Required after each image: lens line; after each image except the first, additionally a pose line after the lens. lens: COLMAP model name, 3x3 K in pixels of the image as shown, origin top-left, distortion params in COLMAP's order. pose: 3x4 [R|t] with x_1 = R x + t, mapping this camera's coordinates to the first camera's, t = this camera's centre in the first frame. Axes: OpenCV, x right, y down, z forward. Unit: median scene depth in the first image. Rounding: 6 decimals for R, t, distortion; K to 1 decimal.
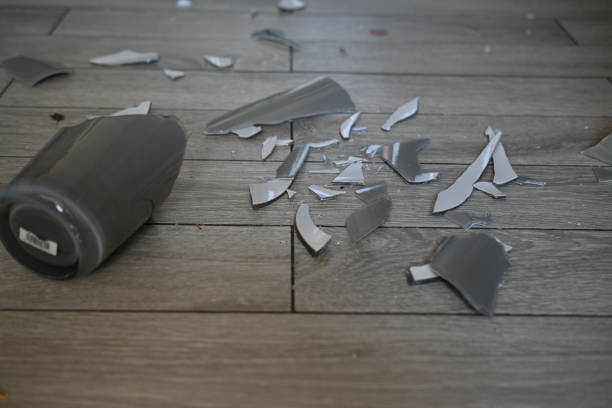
lens RADIAL K [[825.9, 0, 305.2], [0, 825.9, 206.3], [0, 0, 1]] dist [0.017036, 0.000000]
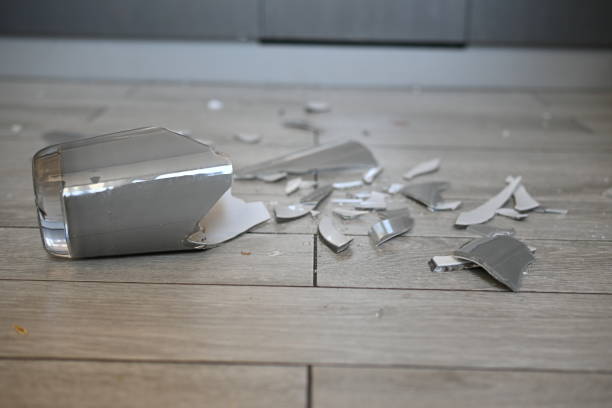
lens RADIAL K [[825.9, 0, 305.5], [0, 825.9, 214.9], [0, 0, 1]] dist [0.017036, 0.000000]
pose [[0.999513, 0.003443, -0.031027, 0.003408], [-0.010488, 0.973161, -0.229888, 0.213756], [0.029402, 0.230102, 0.972722, 0.012229]]
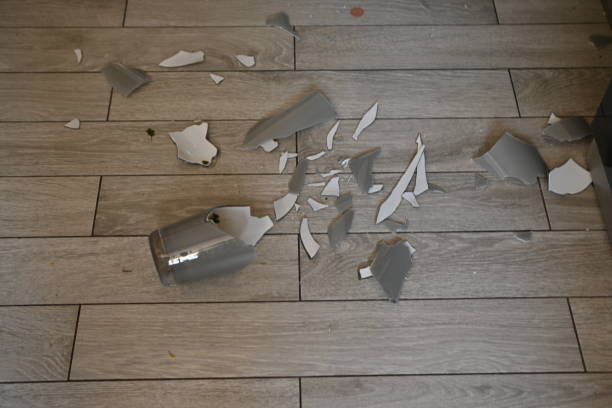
lens RADIAL K [[825.9, 0, 306.0], [0, 825.9, 205.9], [0, 0, 1]] dist [0.017036, 0.000000]
pose [[0.999847, -0.014963, -0.009038, 0.016831], [0.017338, 0.914685, 0.403794, -0.710987], [0.002225, -0.403889, 0.914805, -0.601070]]
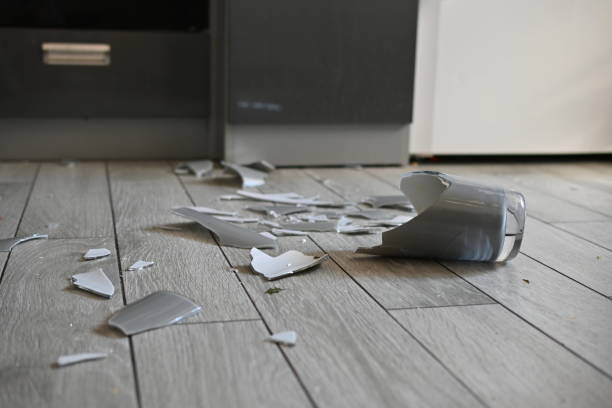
lens RADIAL K [[825.9, 0, 307.2], [0, 825.9, 206.9], [0, 0, 1]] dist [0.017036, 0.000000]
pose [[-0.239533, -0.229296, 0.943423, -1.347878], [0.460072, 0.828879, 0.318268, -0.538306], [-0.854961, 0.510278, -0.093051, 1.154646]]
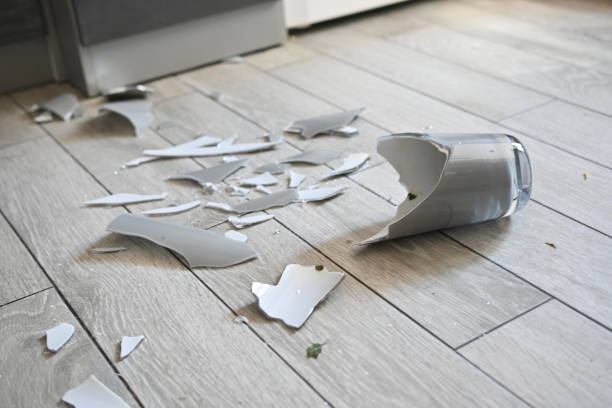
lens RADIAL K [[825.9, 0, 309.5], [0, 825.9, 206.1], [0, 0, 1]] dist [0.017036, 0.000000]
pose [[-0.540245, -0.389135, 0.746130, -0.961691], [0.478666, 0.587139, 0.652799, -0.818950], [-0.692108, 0.709819, -0.130934, 1.157739]]
